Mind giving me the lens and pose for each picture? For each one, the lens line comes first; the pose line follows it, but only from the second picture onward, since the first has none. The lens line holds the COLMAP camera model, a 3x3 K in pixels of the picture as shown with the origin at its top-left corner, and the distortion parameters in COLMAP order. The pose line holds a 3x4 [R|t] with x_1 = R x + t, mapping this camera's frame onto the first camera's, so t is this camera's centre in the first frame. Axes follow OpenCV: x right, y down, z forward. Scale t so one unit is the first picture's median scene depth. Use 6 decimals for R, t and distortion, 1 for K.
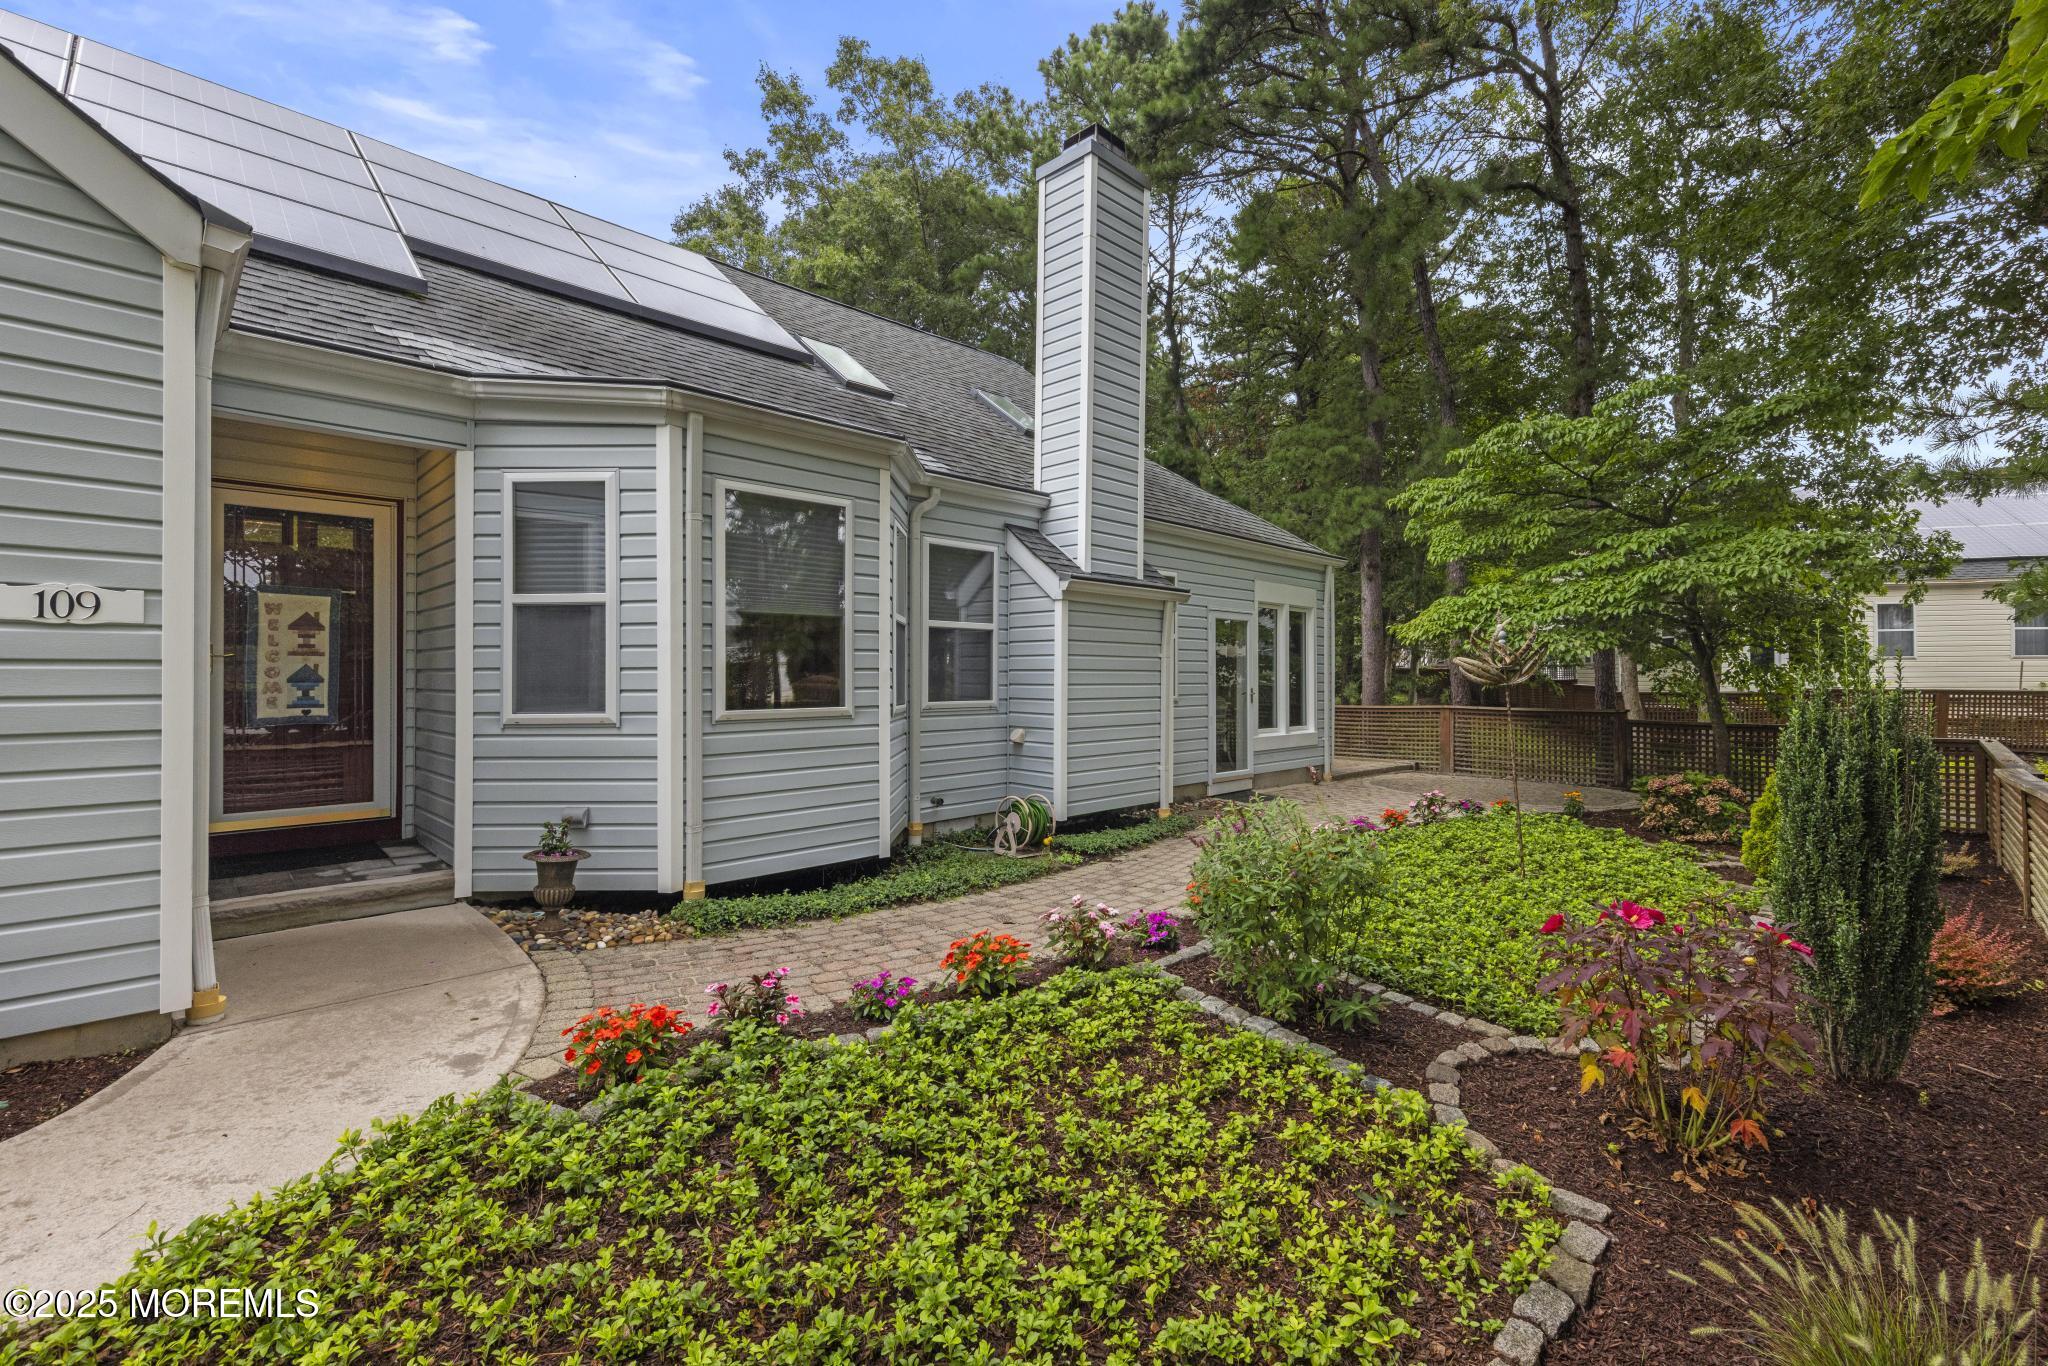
lens RADIAL K [[875.8, 0, 1009.4], [0, 875.8, 675.1], [0, 0, 1]] dist [0.003866, 0.000501]
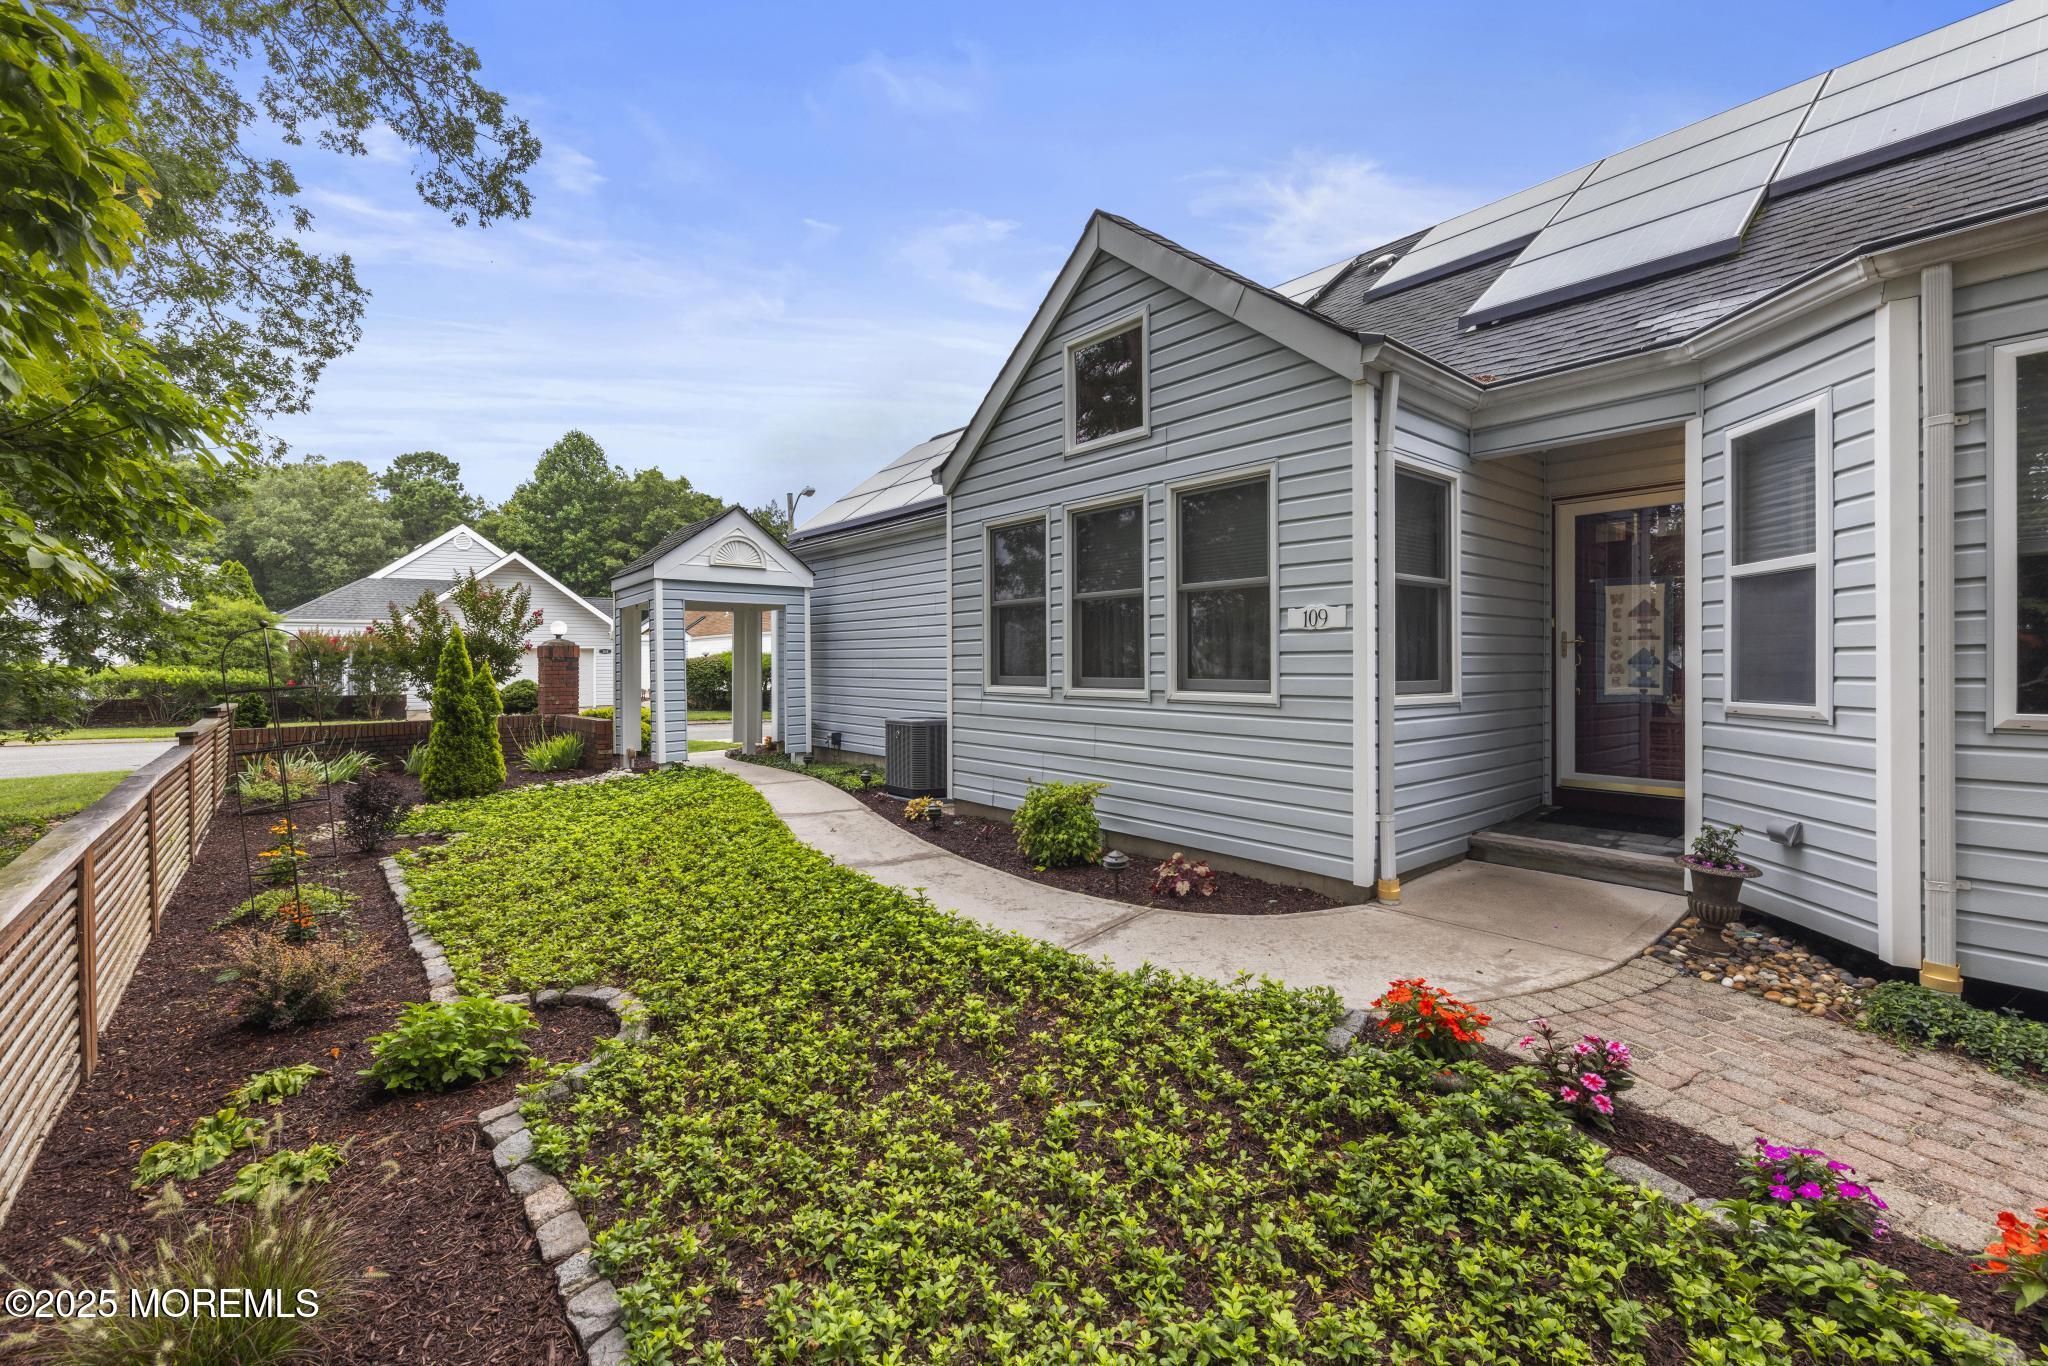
lens RADIAL K [[875.8, 0, 1077.4], [0, 875.8, 671.1], [0, 0, 1]] dist [0.003866, 0.000501]
pose [[-0.048667, 0.014810, -0.998705, 0.355672], [0.008209, 0.999862, 0.014427, -0.004832], [0.998781, -0.007497, -0.048782, 0.382585]]
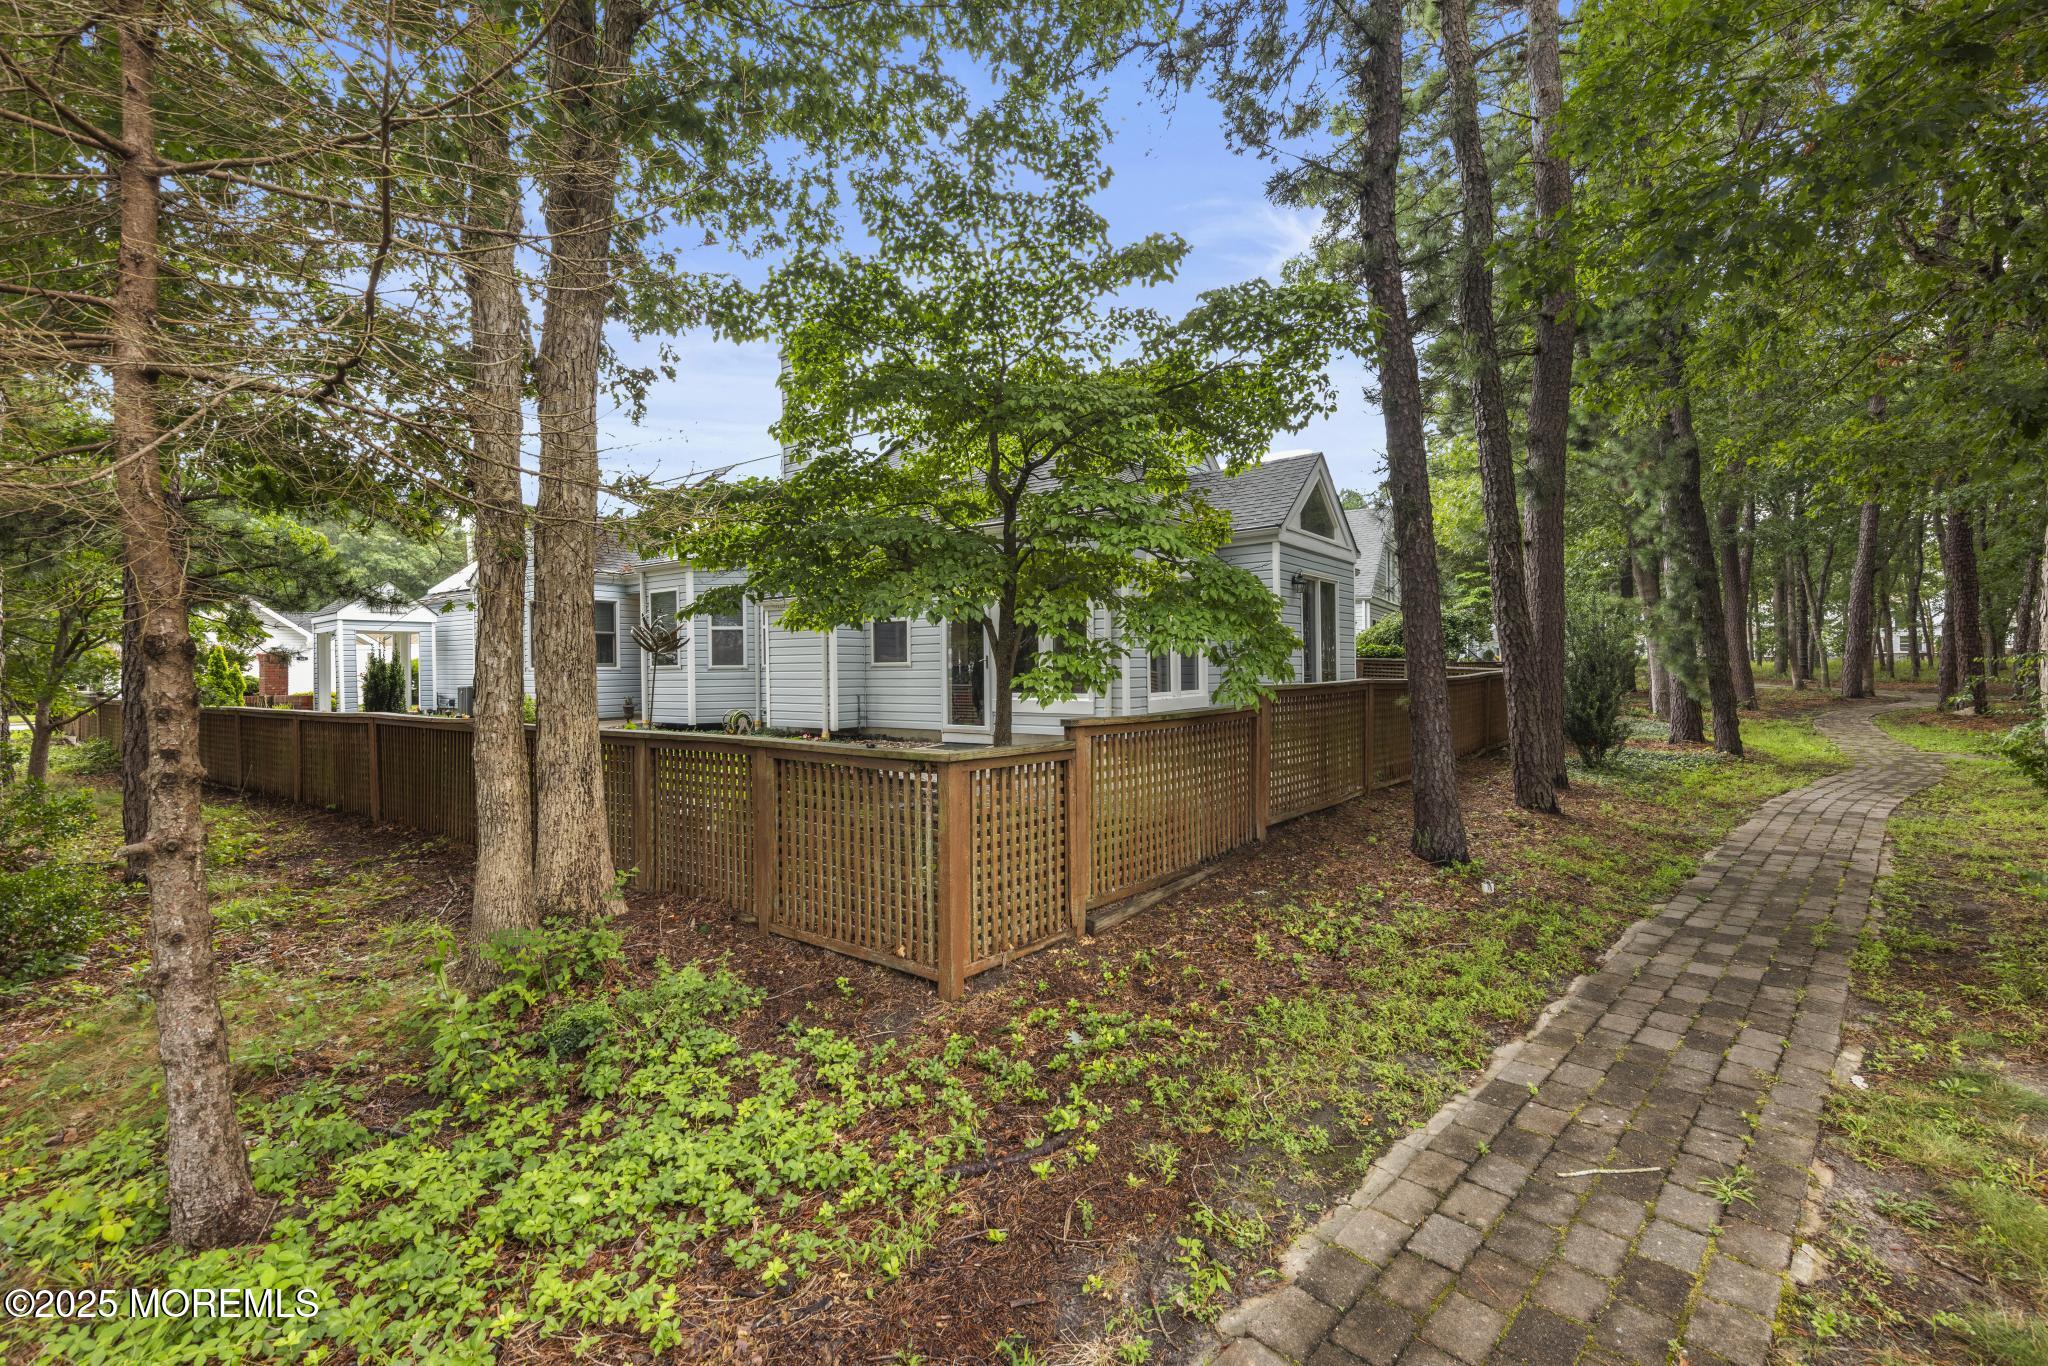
lens RADIAL K [[875.8, 0, 1037.3], [0, 875.8, 679.3], [0, 0, 1]] dist [0.003866, 0.000501]
pose [[0.156985, 0.015800, -0.987475, 1.236127], [0.022521, 0.999555, 0.019573, 0.022164], [0.987344, -0.025311, 0.156559, 0.896108]]
